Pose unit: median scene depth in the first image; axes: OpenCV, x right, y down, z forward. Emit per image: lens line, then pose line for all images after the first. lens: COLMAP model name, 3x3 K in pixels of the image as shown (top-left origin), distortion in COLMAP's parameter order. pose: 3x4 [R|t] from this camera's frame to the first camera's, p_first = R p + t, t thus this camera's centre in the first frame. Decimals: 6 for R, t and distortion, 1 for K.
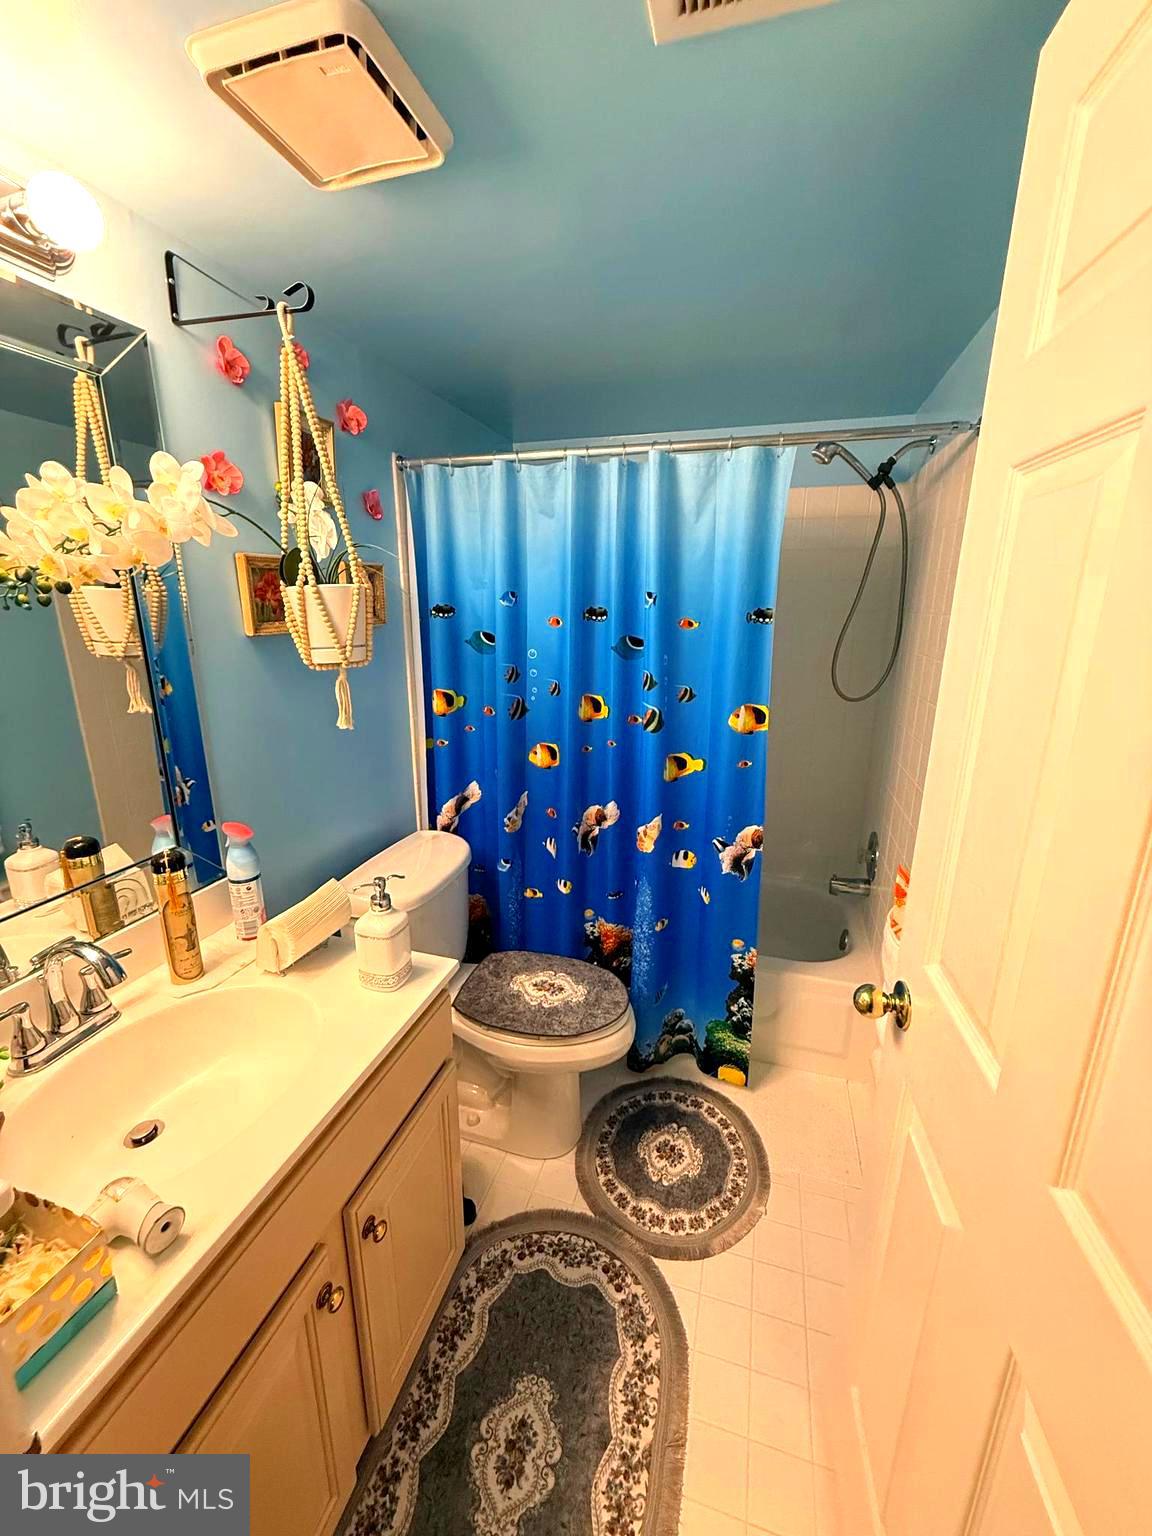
lens RADIAL K [[611.3, 0, 571.4], [0, 611.3, 763.7], [0, 0, 1]] dist [0.000749, -0.000121]
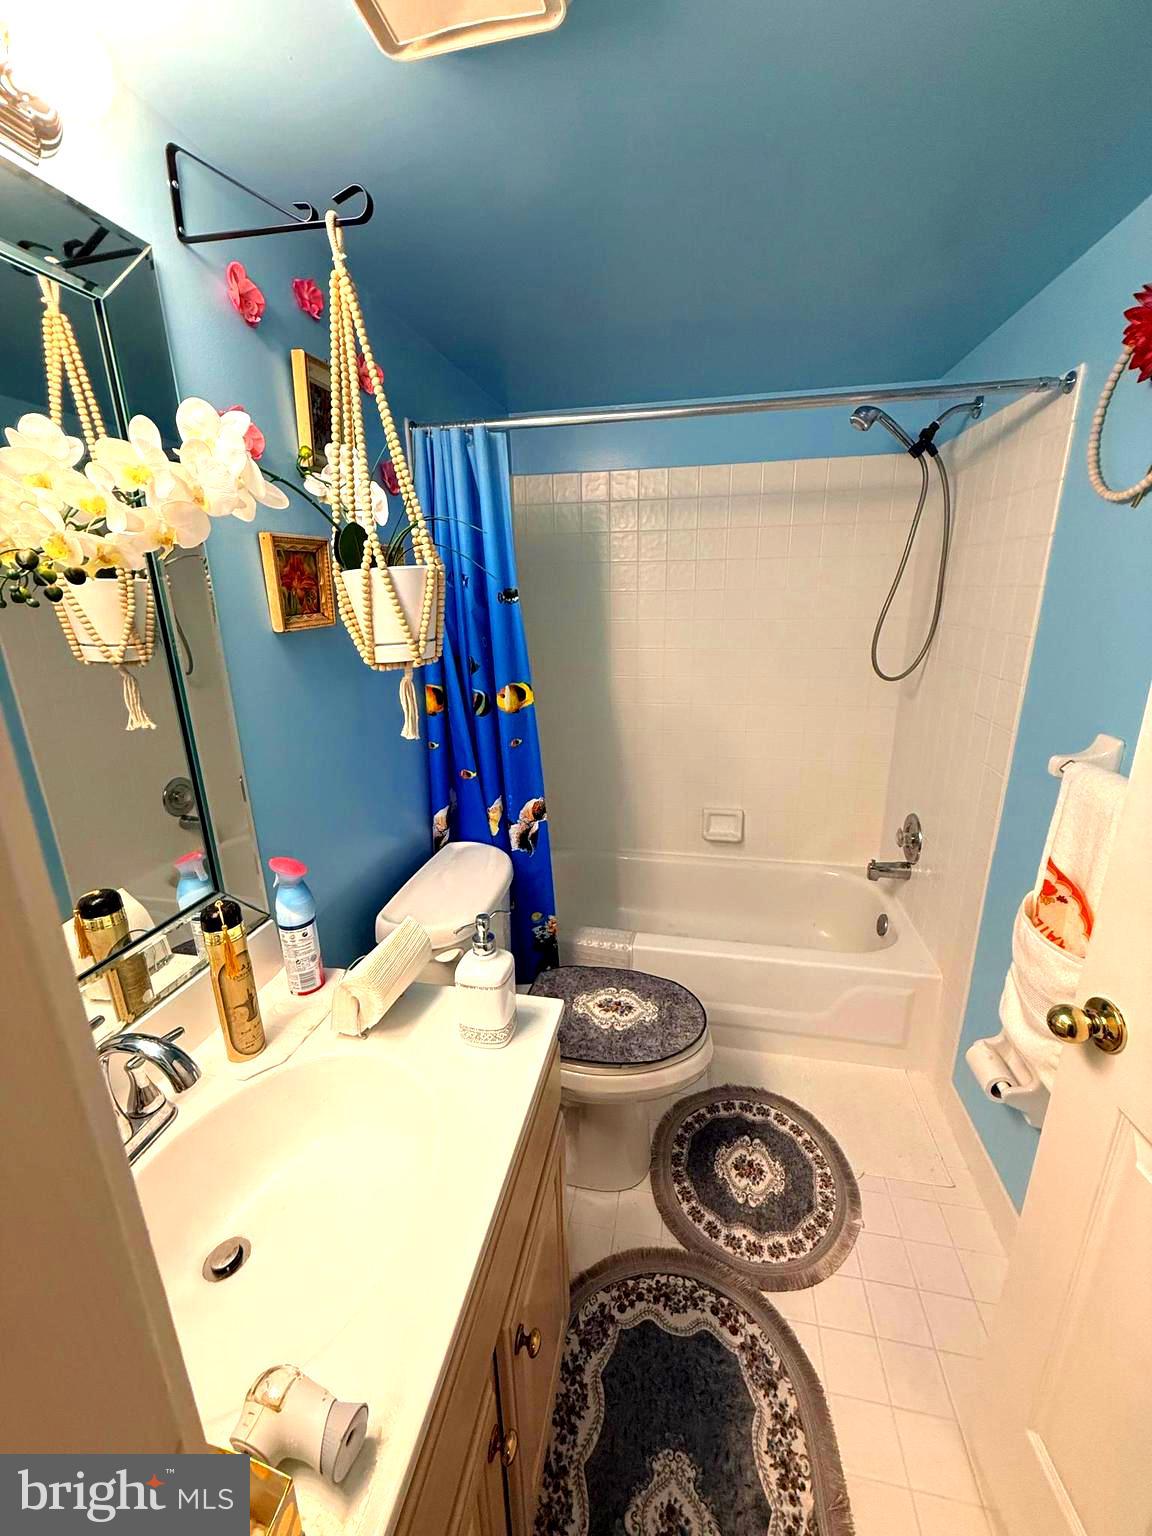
lens RADIAL K [[611.3, 0, 571.4], [0, 611.3, 763.7], [0, 0, 1]] dist [0.000749, -0.000121]
pose [[0.994982, -0.050628, 0.086300, -0.197089], [0.048706, 0.998519, 0.024236, -0.028552], [-0.087400, -0.019911, 0.995974, 0.120698]]
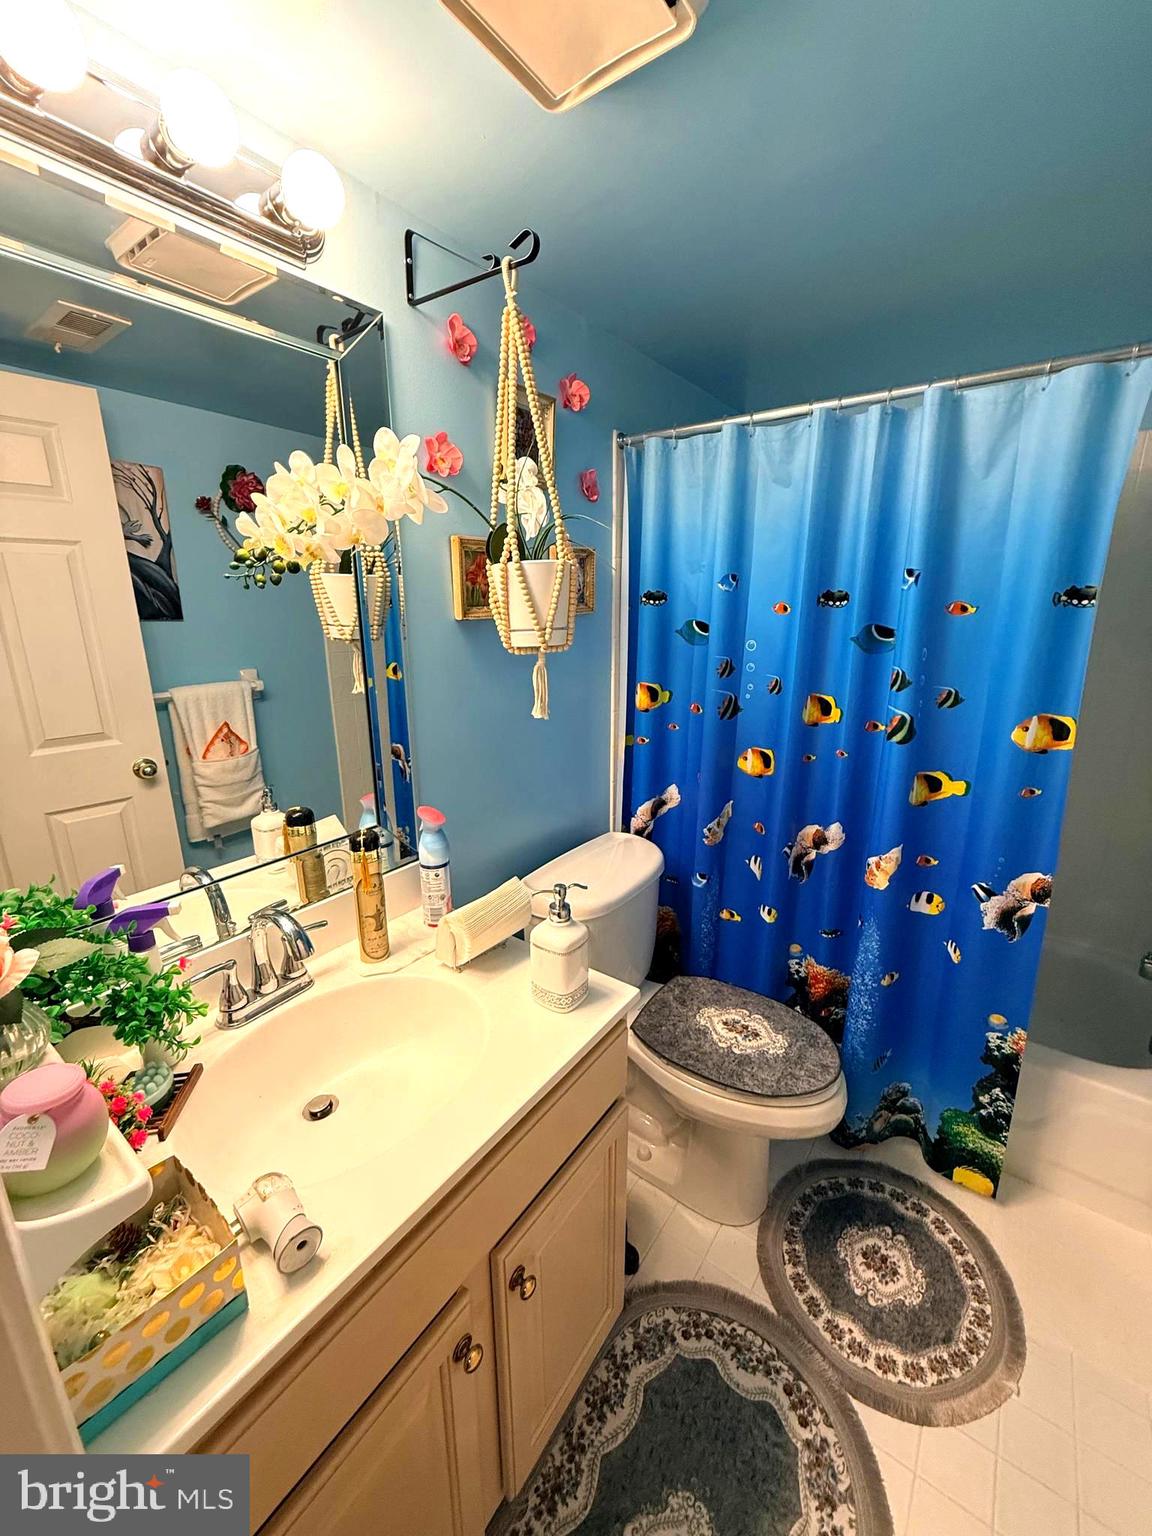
lens RADIAL K [[611.3, 0, 571.4], [0, 611.3, 763.7], [0, 0, 1]] dist [0.000749, -0.000121]
pose [[0.944689, 0.074782, -0.319327, -0.019275], [-0.074643, 0.997130, 0.012693, -0.003029], [0.319360, 0.011845, 0.947559, 0.117043]]
